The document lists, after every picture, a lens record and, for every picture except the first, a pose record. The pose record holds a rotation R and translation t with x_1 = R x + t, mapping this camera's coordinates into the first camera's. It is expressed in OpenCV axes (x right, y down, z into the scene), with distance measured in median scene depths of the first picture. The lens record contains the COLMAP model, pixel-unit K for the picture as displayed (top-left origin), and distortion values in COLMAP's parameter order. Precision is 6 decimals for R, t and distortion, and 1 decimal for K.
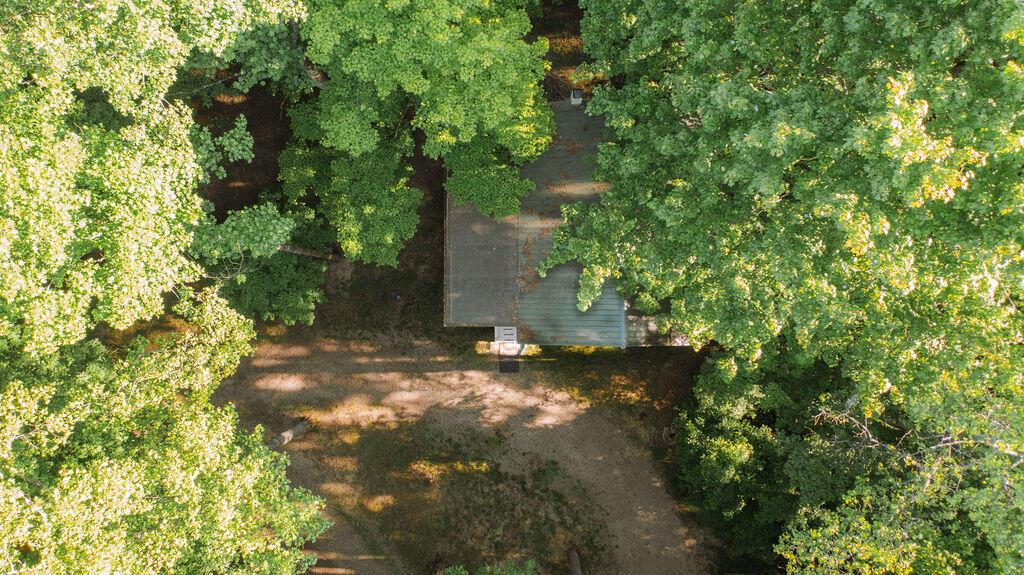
lens RADIAL K [[1014.9, 0, 512.0], [0, 1014.9, 287.5], [0, 0, 1]] dist [0.000765, 0.002628]
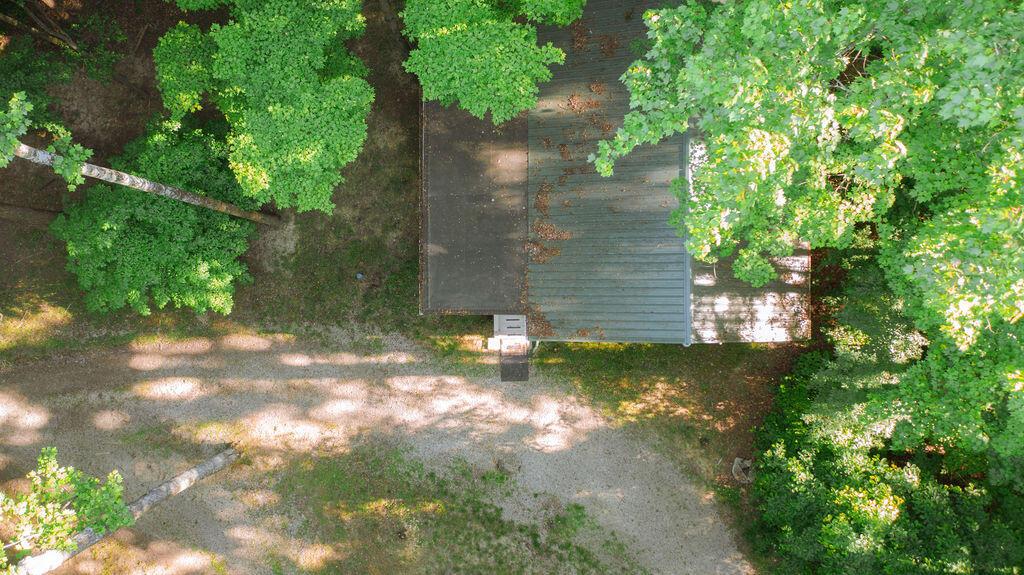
lens RADIAL K [[1014.9, 0, 512.0], [0, 1014.9, 287.5], [0, 0, 1]] dist [0.000765, 0.002628]
pose [[0.999993, -0.003656, 0.000151, -0.004458], [0.003656, 0.999993, 0.001181, 0.017454], [-0.000156, -0.001181, 0.999999, 0.288501]]
